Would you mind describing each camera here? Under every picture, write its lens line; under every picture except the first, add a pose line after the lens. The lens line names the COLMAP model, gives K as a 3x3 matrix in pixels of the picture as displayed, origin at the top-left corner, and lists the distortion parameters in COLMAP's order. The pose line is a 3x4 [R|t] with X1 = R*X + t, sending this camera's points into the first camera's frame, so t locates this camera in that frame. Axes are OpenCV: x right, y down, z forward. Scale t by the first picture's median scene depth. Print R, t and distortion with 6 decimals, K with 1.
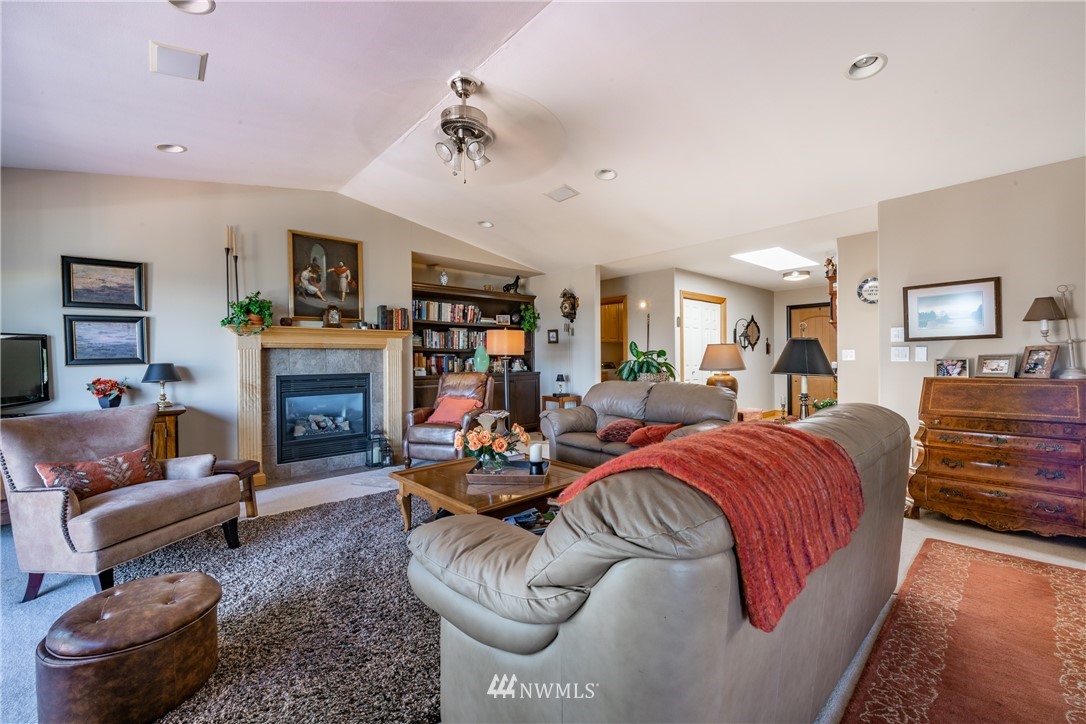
lens RADIAL K [[449.4, 0, 546.6], [0, 449.4, 360.0], [0, 0, 1]] dist [-0.000155, -0.000242]
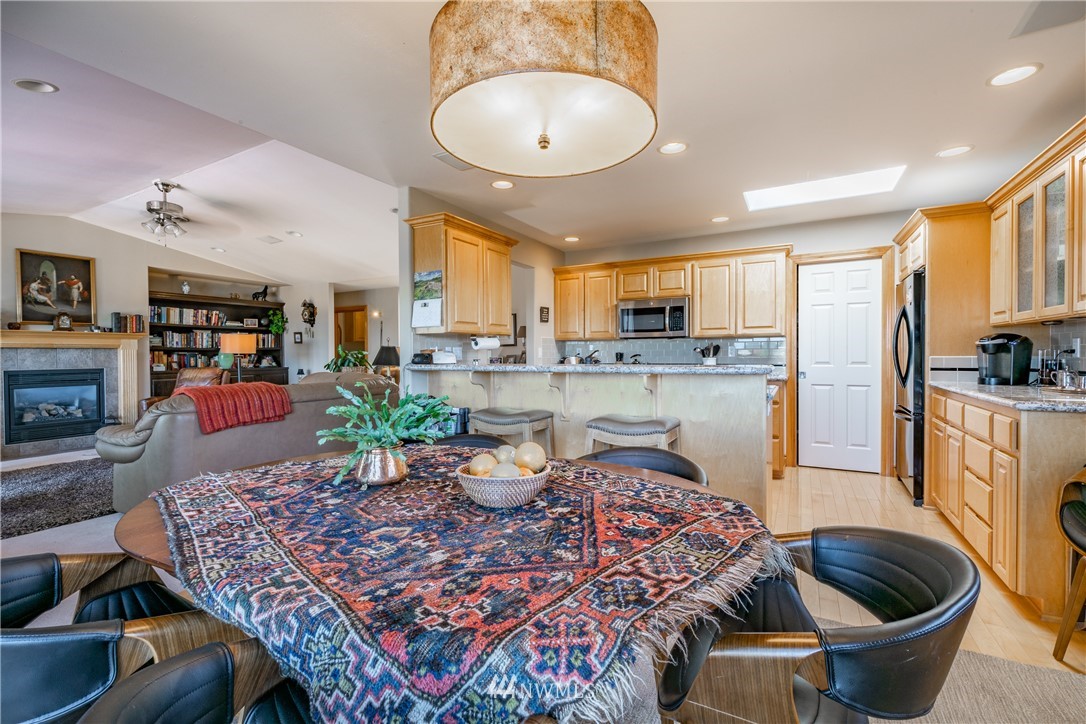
lens RADIAL K [[472.0, 0, 547.1], [0, 472.0, 360.1], [0, 0, 1]] dist [-0.004077, -0.001928]
pose [[0.940833, -0.002259, 0.338863, 0.287222], [-0.000144, 0.999975, 0.007066, -0.002189], [-0.338871, -0.006697, 0.940809, -0.563138]]
